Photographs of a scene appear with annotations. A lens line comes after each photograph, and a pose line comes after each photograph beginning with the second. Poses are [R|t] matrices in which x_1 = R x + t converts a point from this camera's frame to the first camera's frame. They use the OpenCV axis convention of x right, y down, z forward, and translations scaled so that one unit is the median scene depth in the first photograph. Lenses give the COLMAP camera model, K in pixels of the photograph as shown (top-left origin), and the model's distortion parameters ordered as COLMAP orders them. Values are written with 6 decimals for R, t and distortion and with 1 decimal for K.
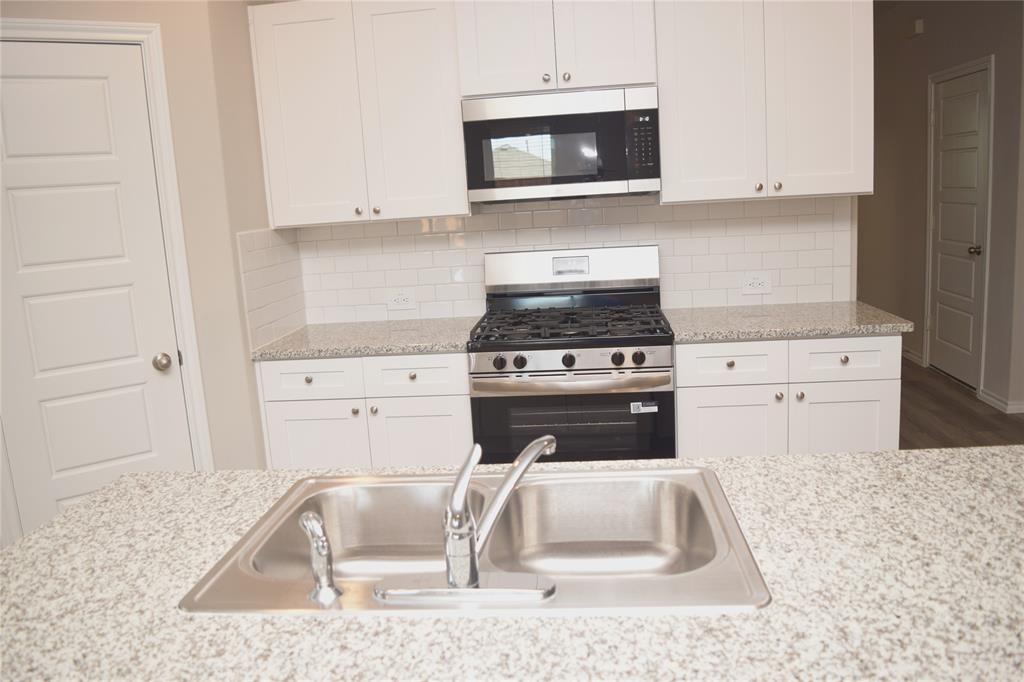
lens RADIAL K [[806.9, 0, 508.3], [0, 806.9, 344.0], [0, 0, 1]] dist [-0.095041, 0.027165]
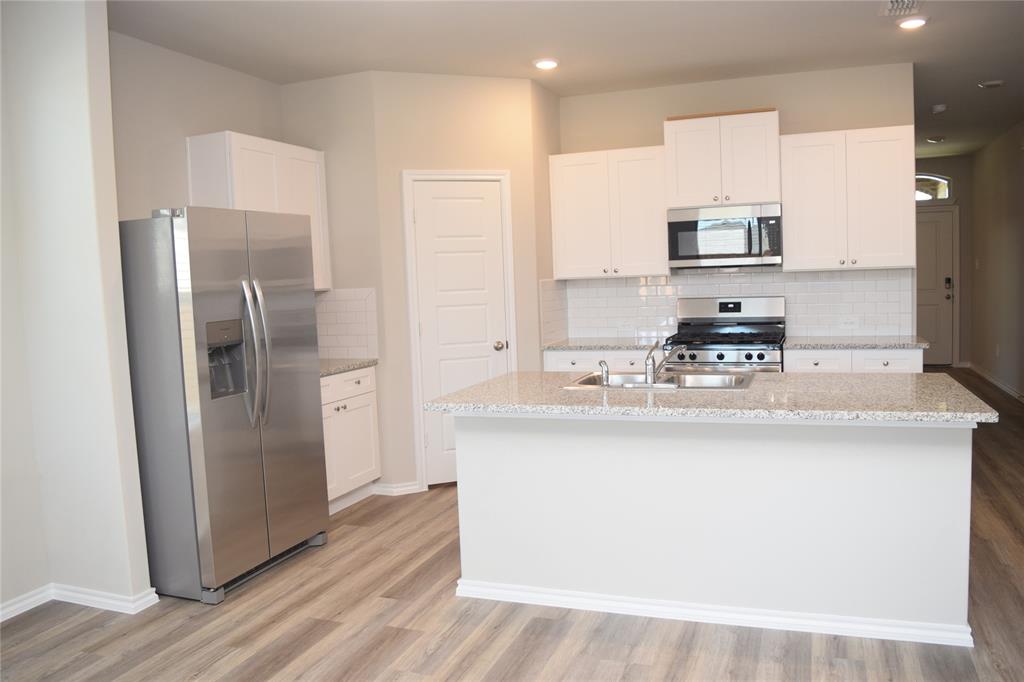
lens RADIAL K [[806.9, 0, 511.2], [0, 806.9, 343.7], [0, 0, 1]] dist [-0.095041, 0.027165]
pose [[0.965426, 0.045832, -0.256616, 0.149240], [-0.067684, 0.994733, -0.076978, 0.289732], [0.251736, 0.091685, 0.963443, -1.490801]]
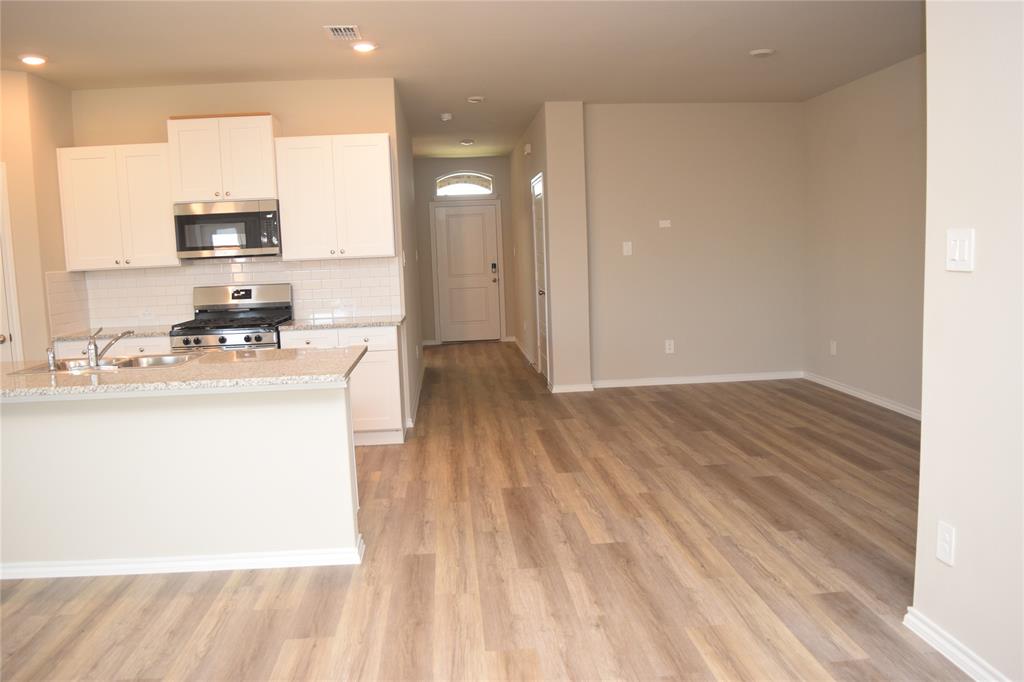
lens RADIAL K [[806.9, 0, 508.5], [0, 806.9, 341.3], [0, 0, 1]] dist [-0.095041, 0.027165]
pose [[0.985312, 0.004700, 0.170700, 0.773266], [0.008524, 0.997021, -0.076656, 0.319461], [-0.170552, 0.076985, 0.982337, -1.807531]]
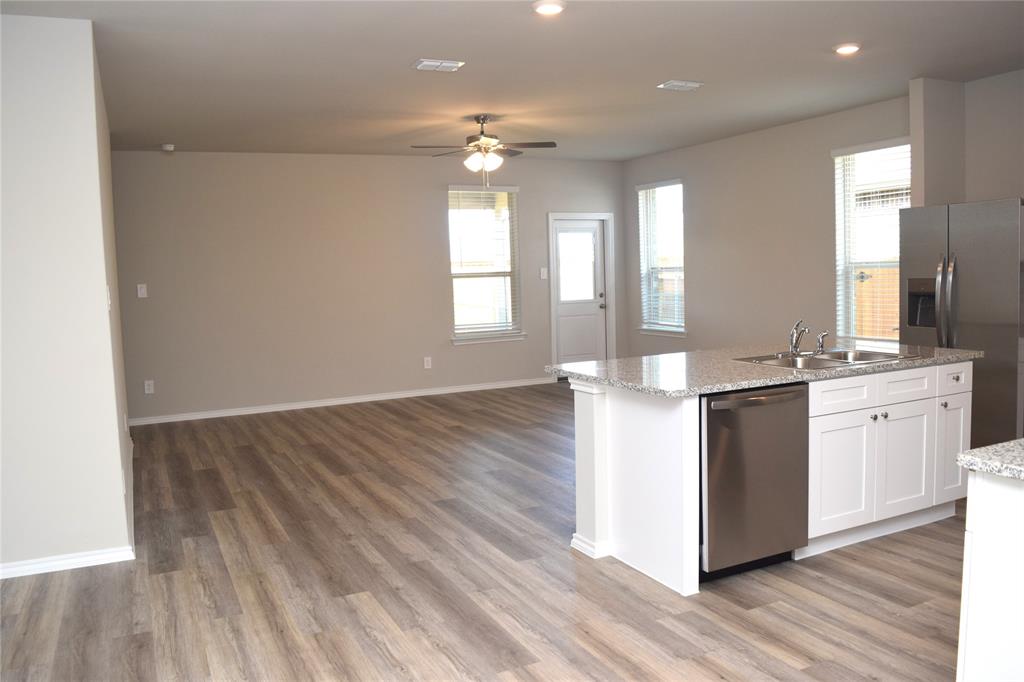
lens RADIAL K [[806.9, 0, 502.8], [0, 806.9, 334.0], [0, 0, 1]] dist [-0.095041, 0.027165]
pose [[-0.857937, 0.134789, -0.495757, 2.102539], [-0.003105, 0.963592, 0.267360, -0.552420], [0.513745, 0.230917, -0.826283, 2.367195]]
